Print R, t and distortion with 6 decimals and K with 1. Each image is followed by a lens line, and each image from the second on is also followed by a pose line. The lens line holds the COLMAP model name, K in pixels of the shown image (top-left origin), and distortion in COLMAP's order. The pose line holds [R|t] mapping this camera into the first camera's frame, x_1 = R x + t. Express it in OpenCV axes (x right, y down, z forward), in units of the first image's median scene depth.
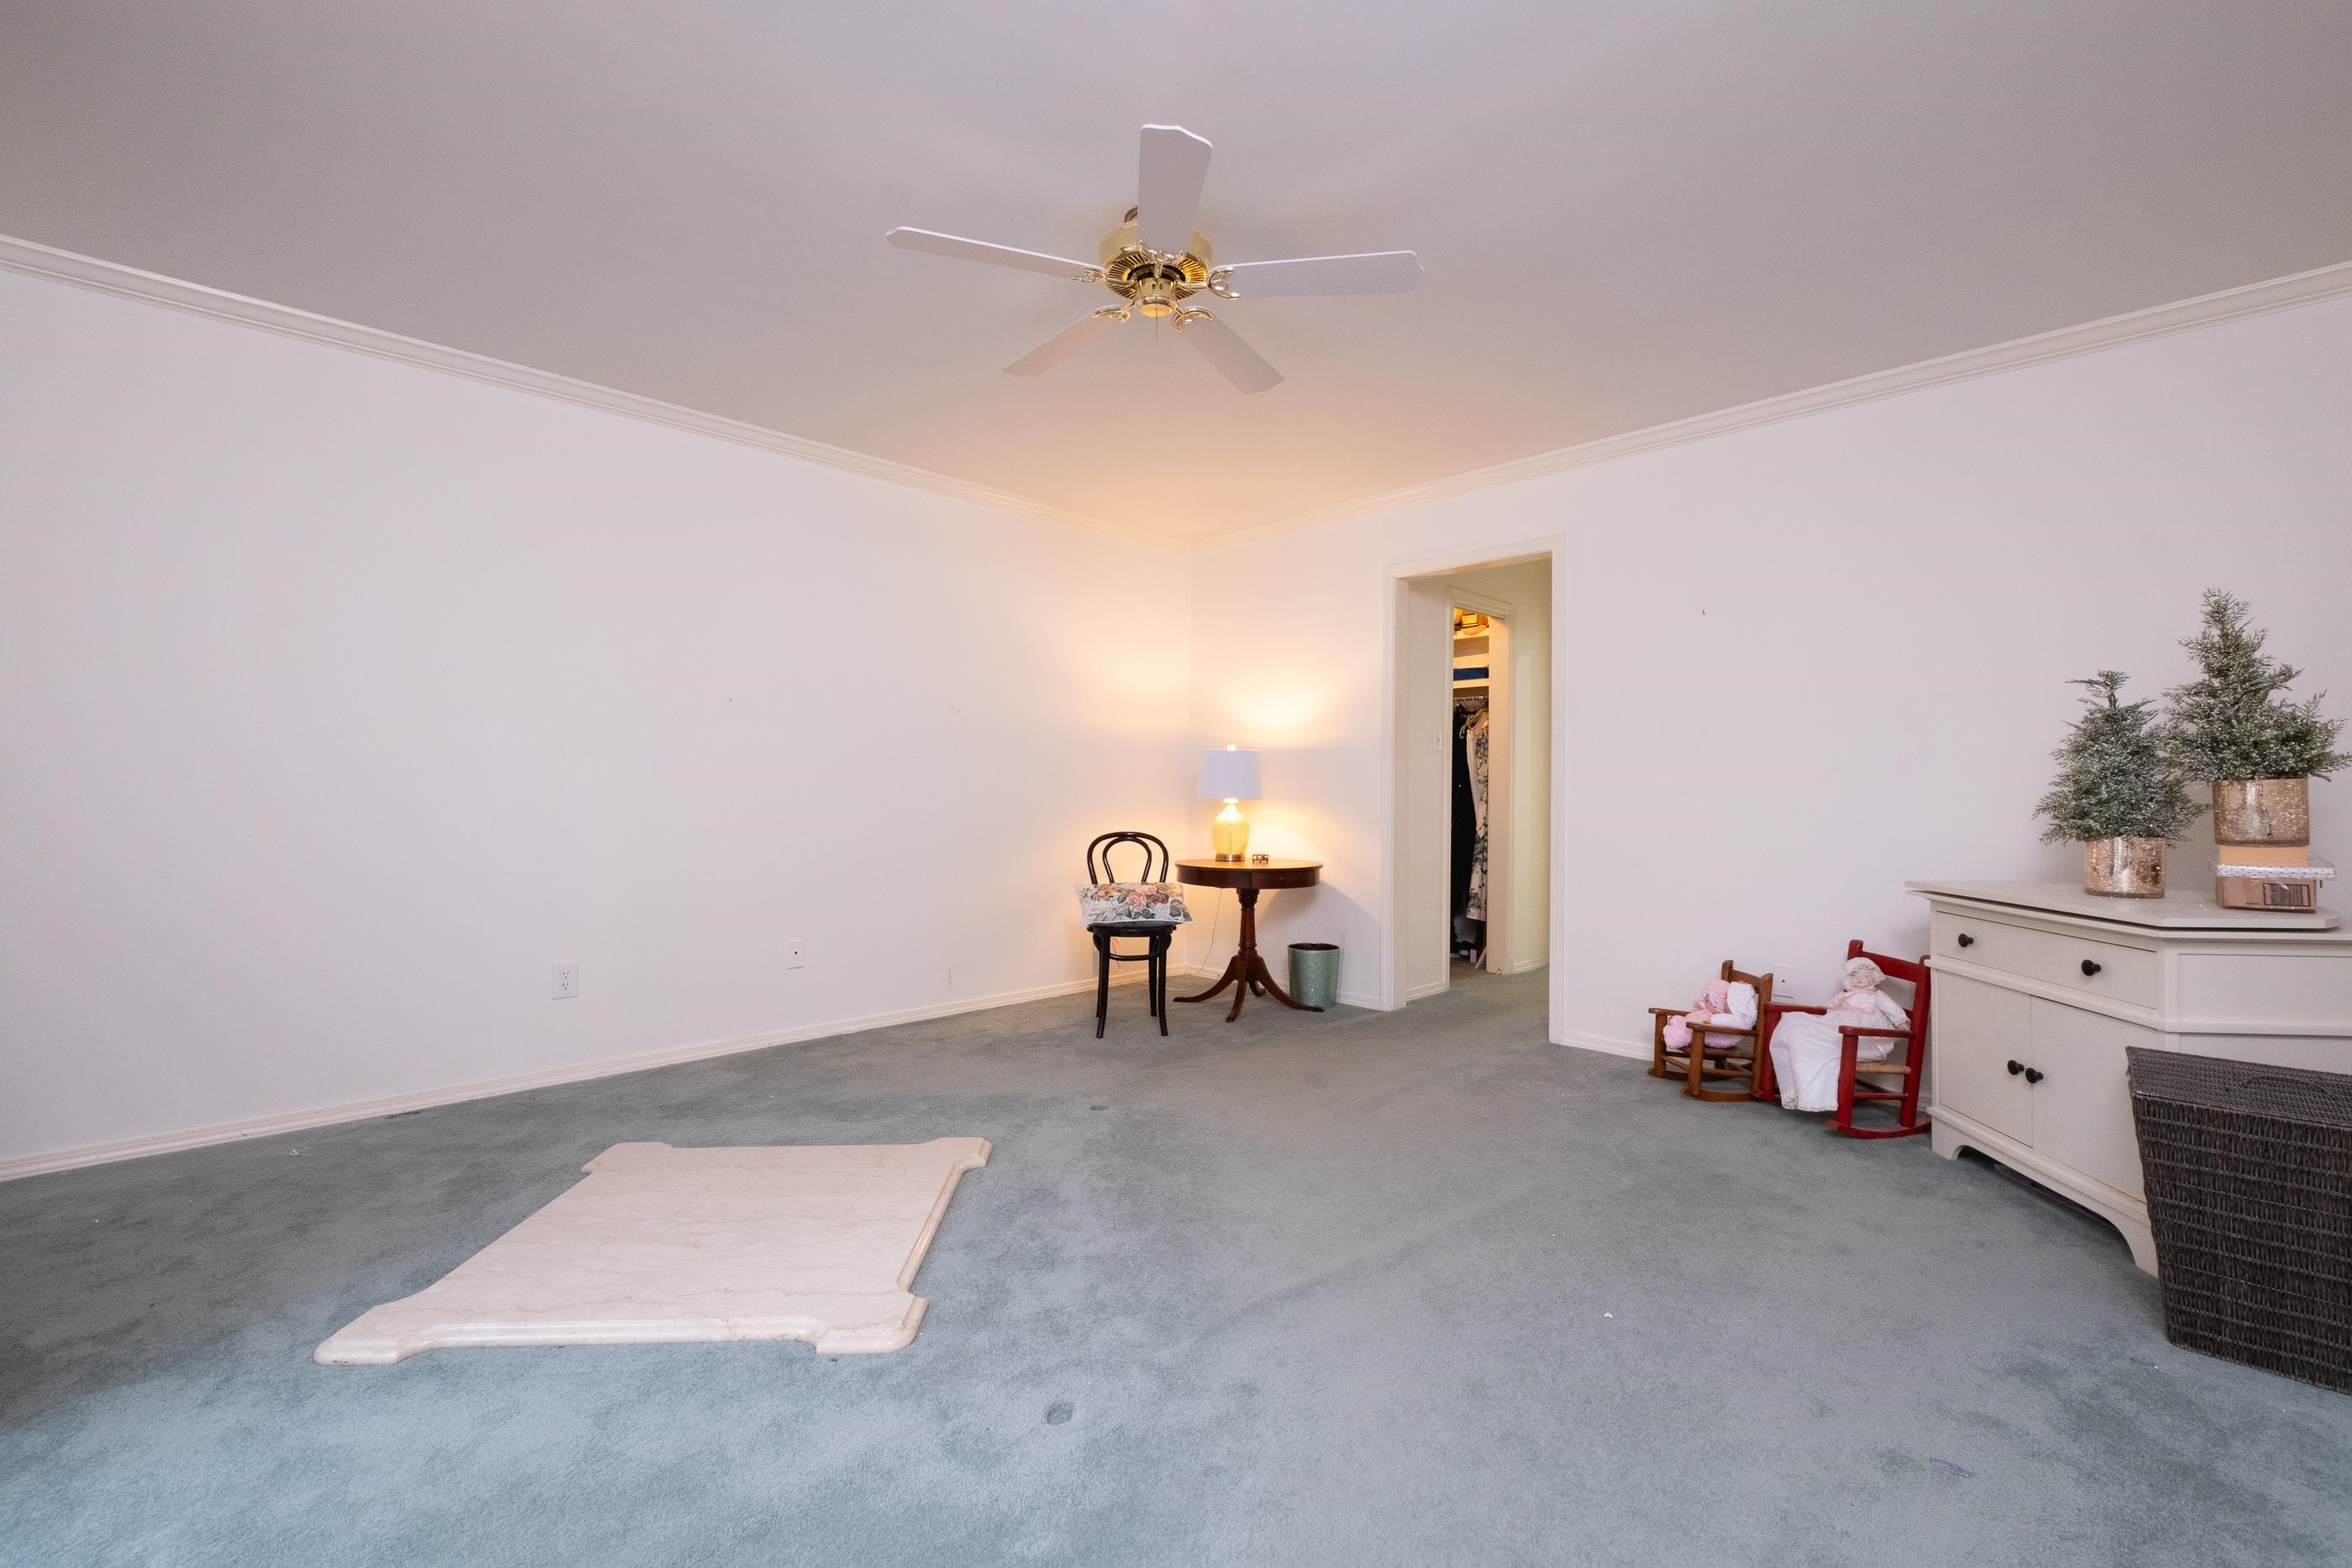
lens RADIAL K [[1018.7, 0, 1179.6], [0, 1018.7, 782.2], [0, 0, 1]] dist [0.005896, -0.004309]
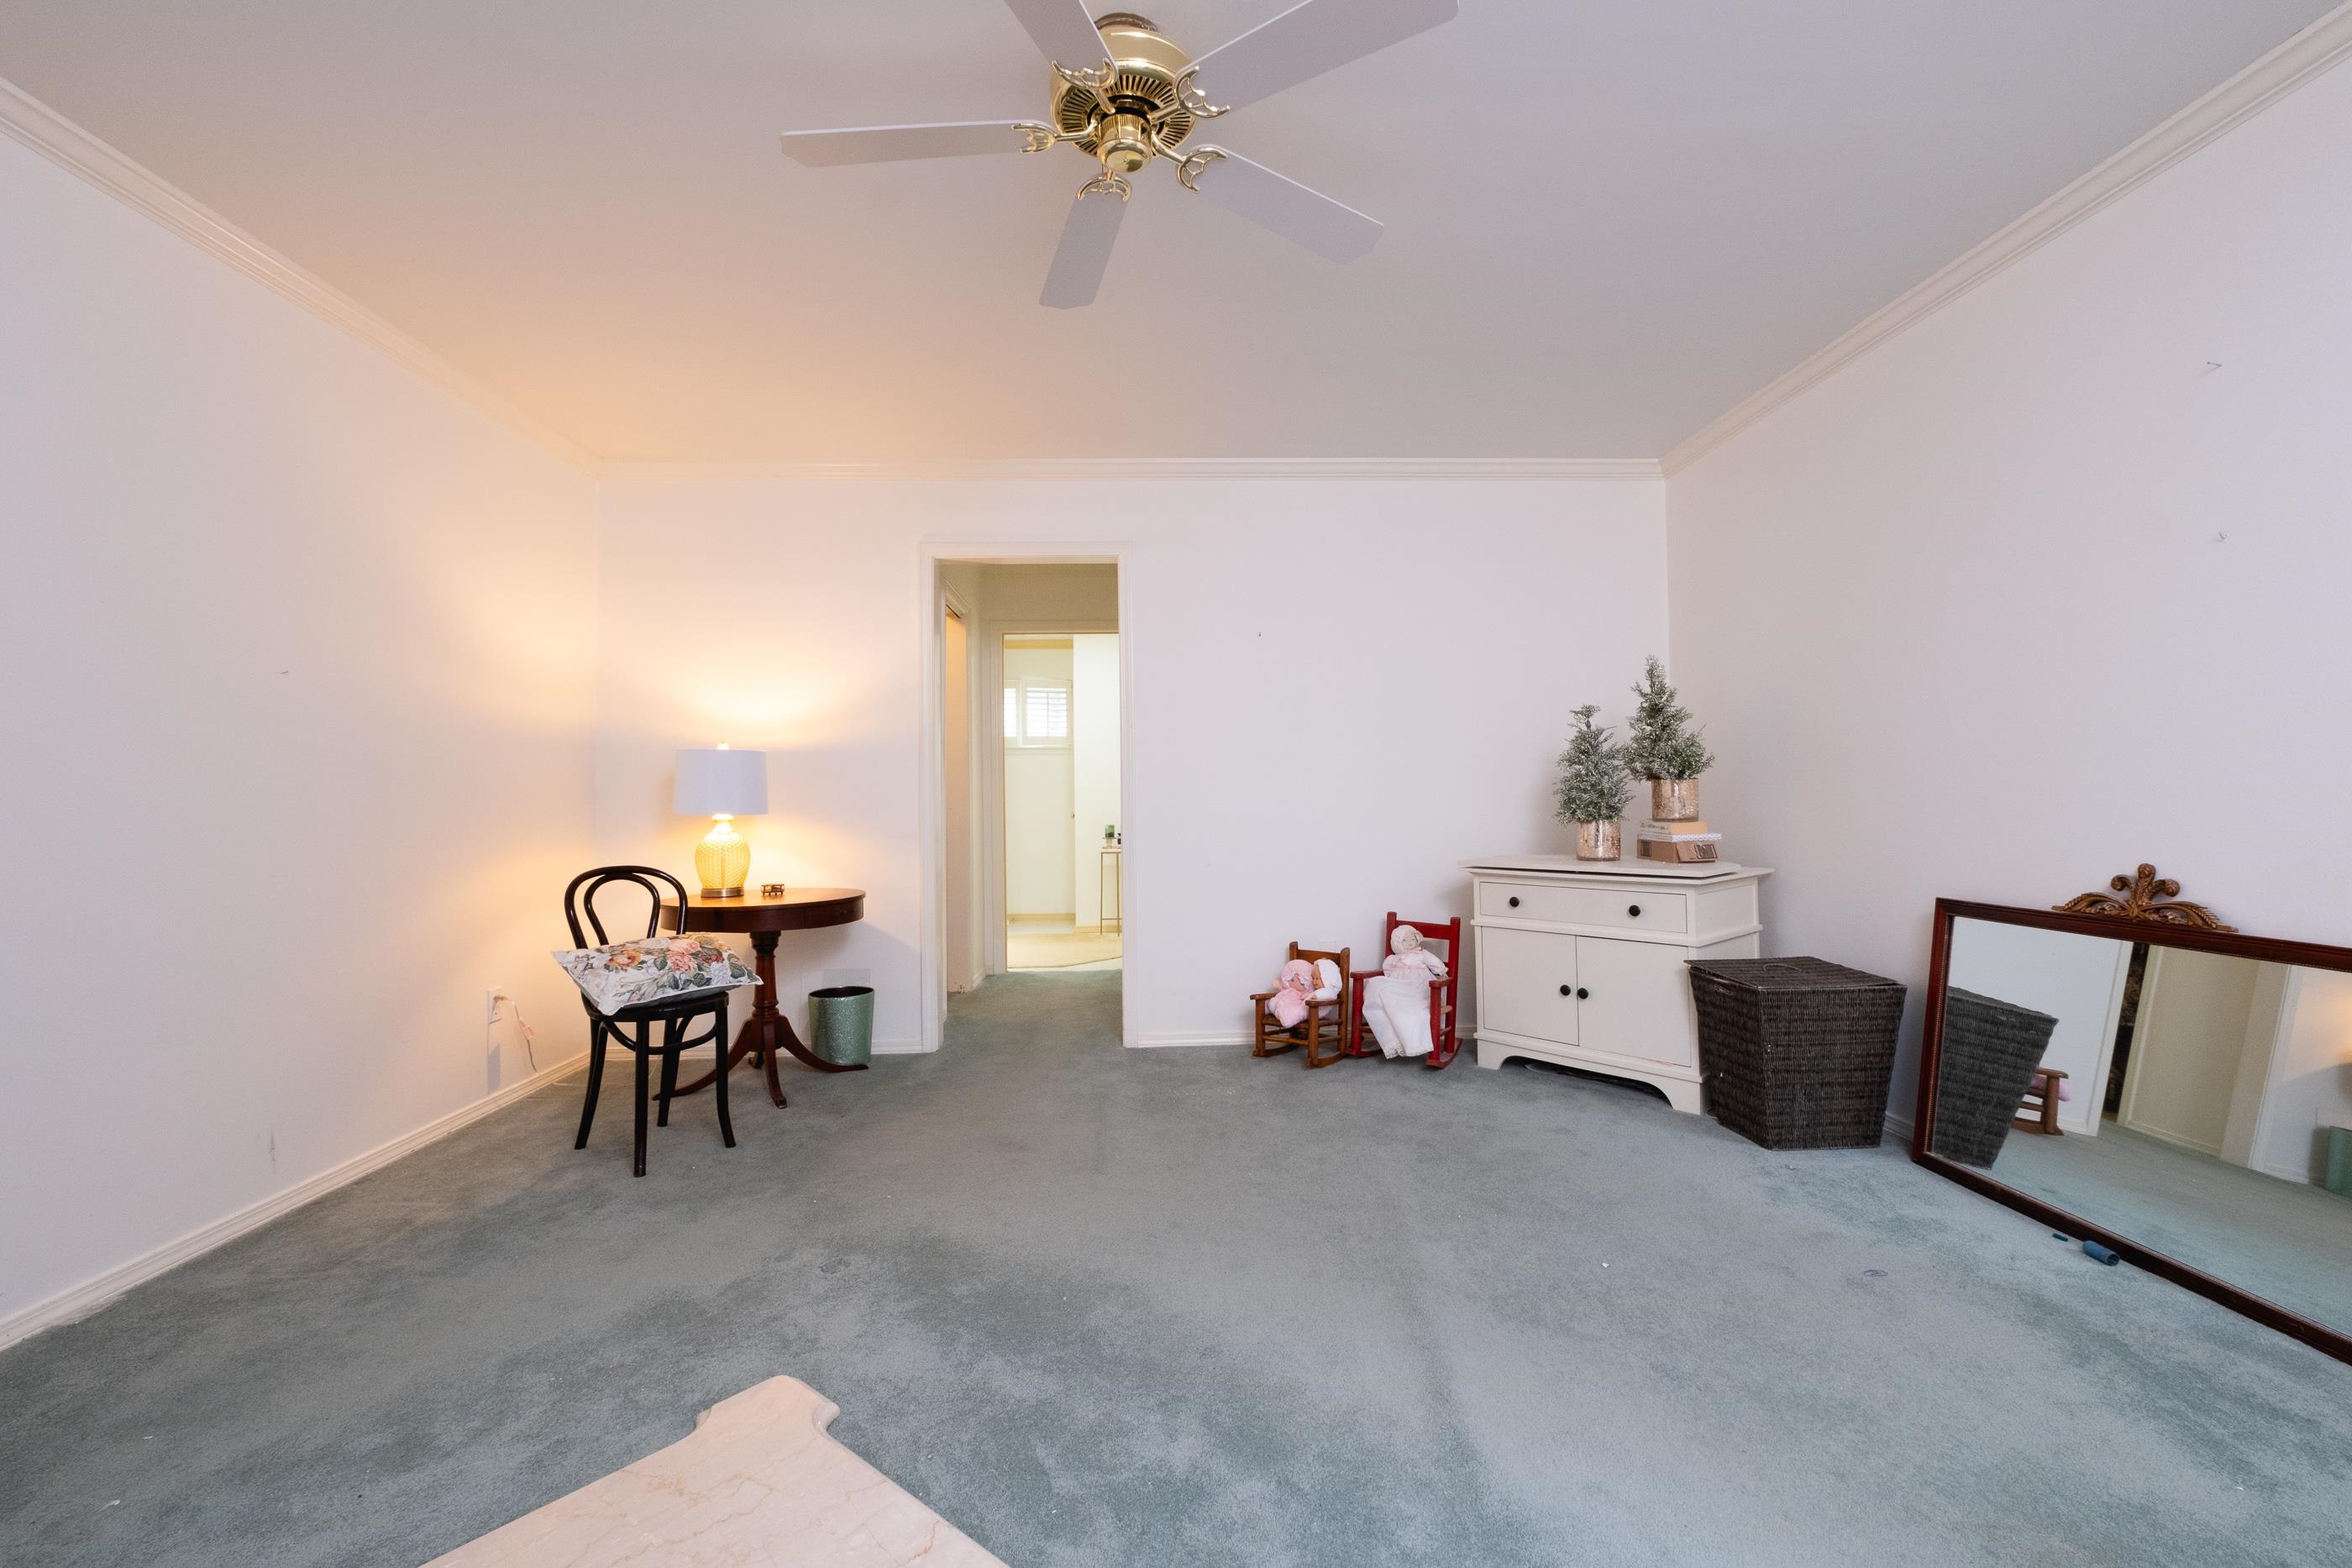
lens RADIAL K [[1018.7, 0, 1177.9], [0, 1018.7, 776.5], [0, 0, 1]] dist [0.005896, -0.004309]
pose [[0.670205, -0.000389, 0.742176, -0.429838], [0.011900, 0.999877, -0.010222, -0.000311], [-0.742081, 0.015682, 0.670127, 0.359533]]
